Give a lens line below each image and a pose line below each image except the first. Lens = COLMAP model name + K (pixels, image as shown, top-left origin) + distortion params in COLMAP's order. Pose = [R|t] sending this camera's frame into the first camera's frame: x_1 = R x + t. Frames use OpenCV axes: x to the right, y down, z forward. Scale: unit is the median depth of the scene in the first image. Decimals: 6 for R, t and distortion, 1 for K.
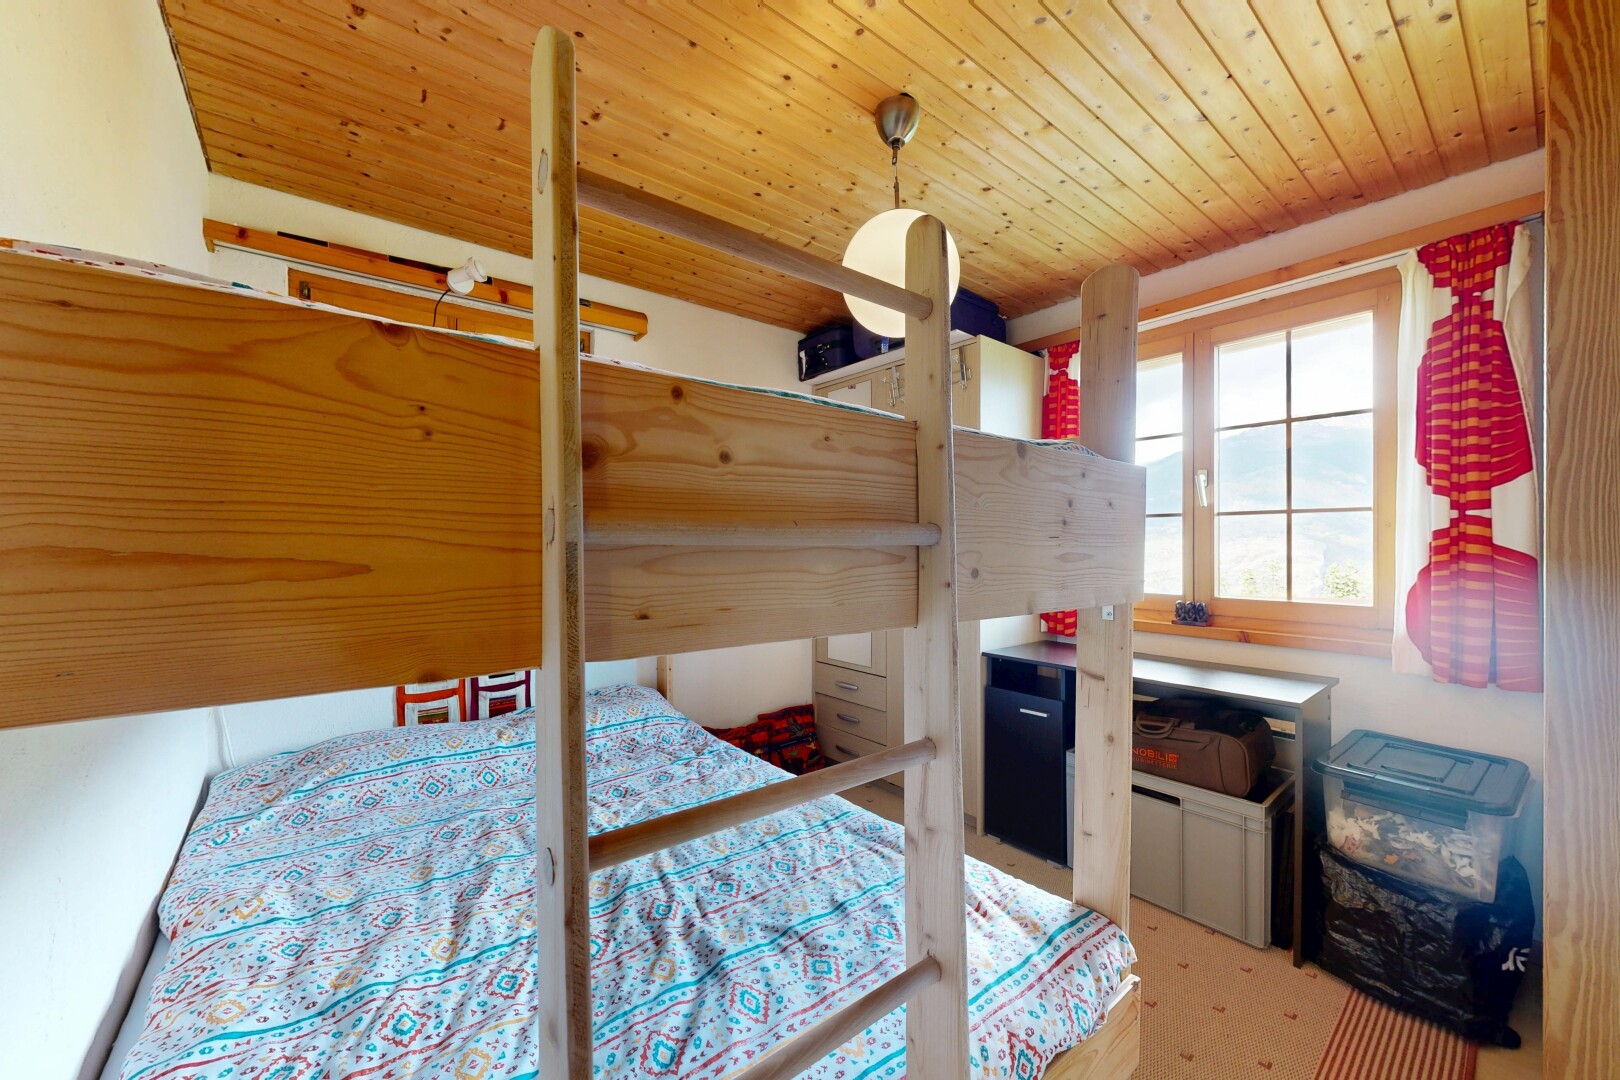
lens RADIAL K [[606.8, 0, 809.7], [0, 606.8, 542.8], [0, 0, 1]] dist [-0.001680, -0.000180]
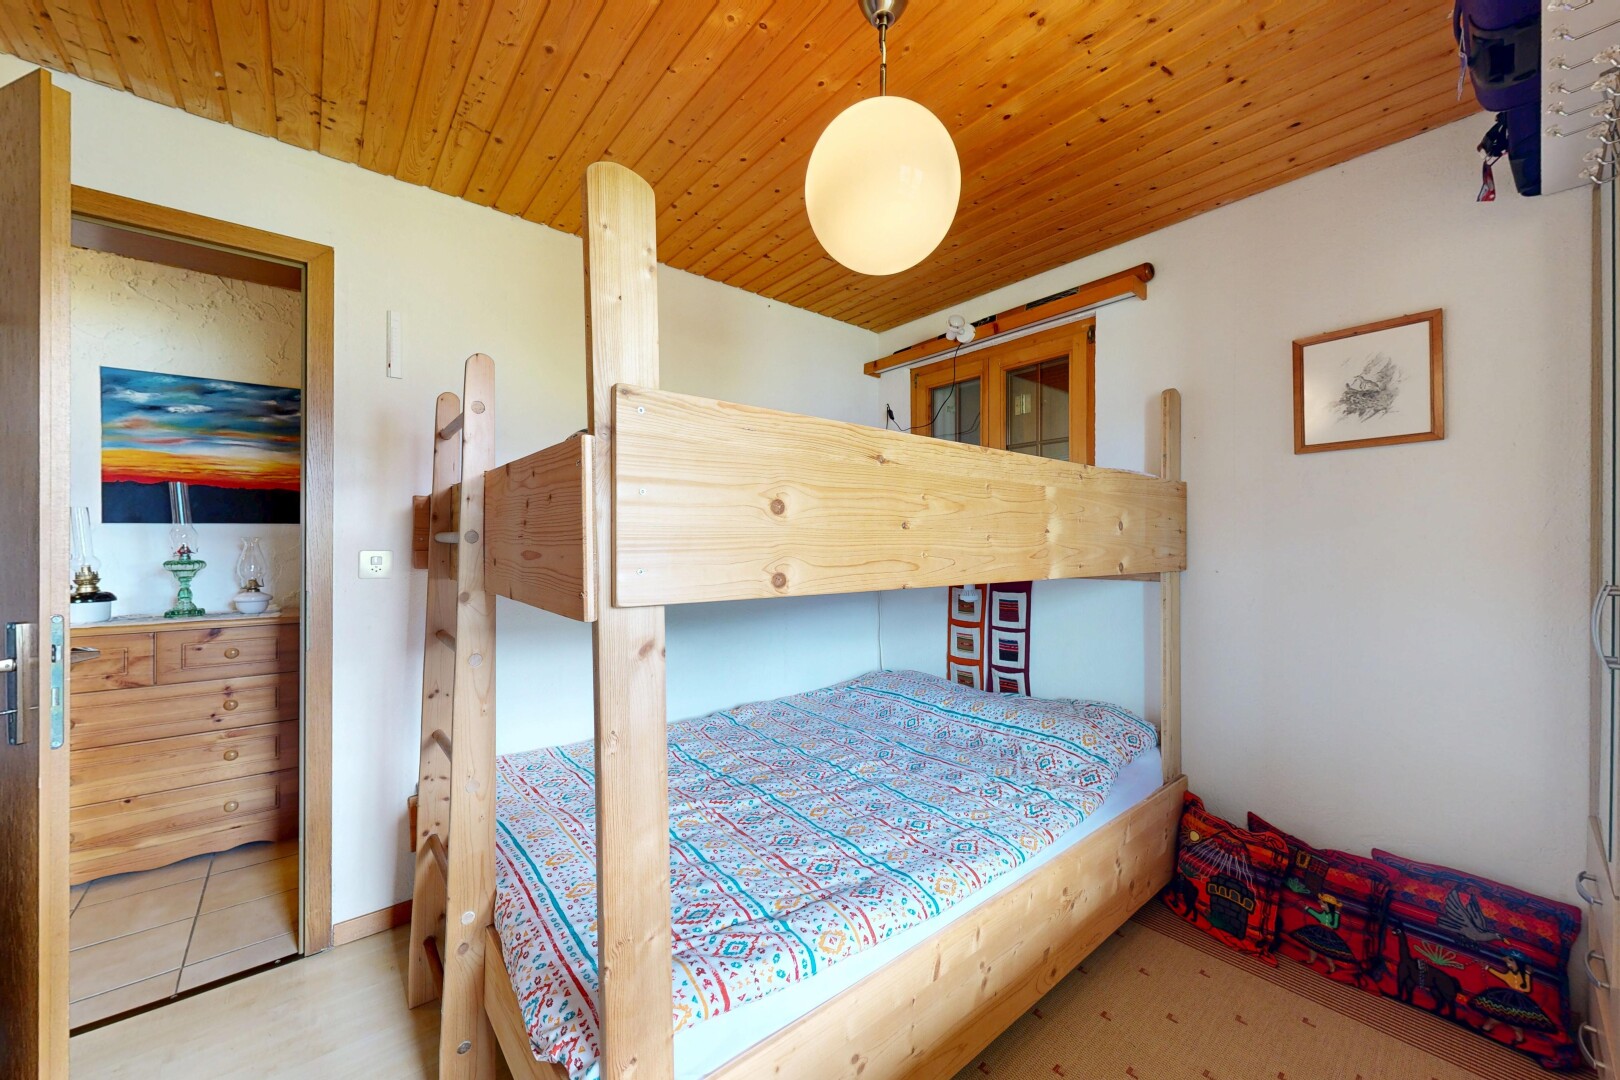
lens RADIAL K [[606.8, 0, 809.6], [0, 606.8, 543.7], [0, 0, 1]] dist [-0.001680, -0.000180]
pose [[0.010955, 0.000401, -0.999940, 0.733145], [0.000025, 1.000000, 0.000401, 0.001381], [0.999940, -0.000029, 0.010955, 0.727349]]
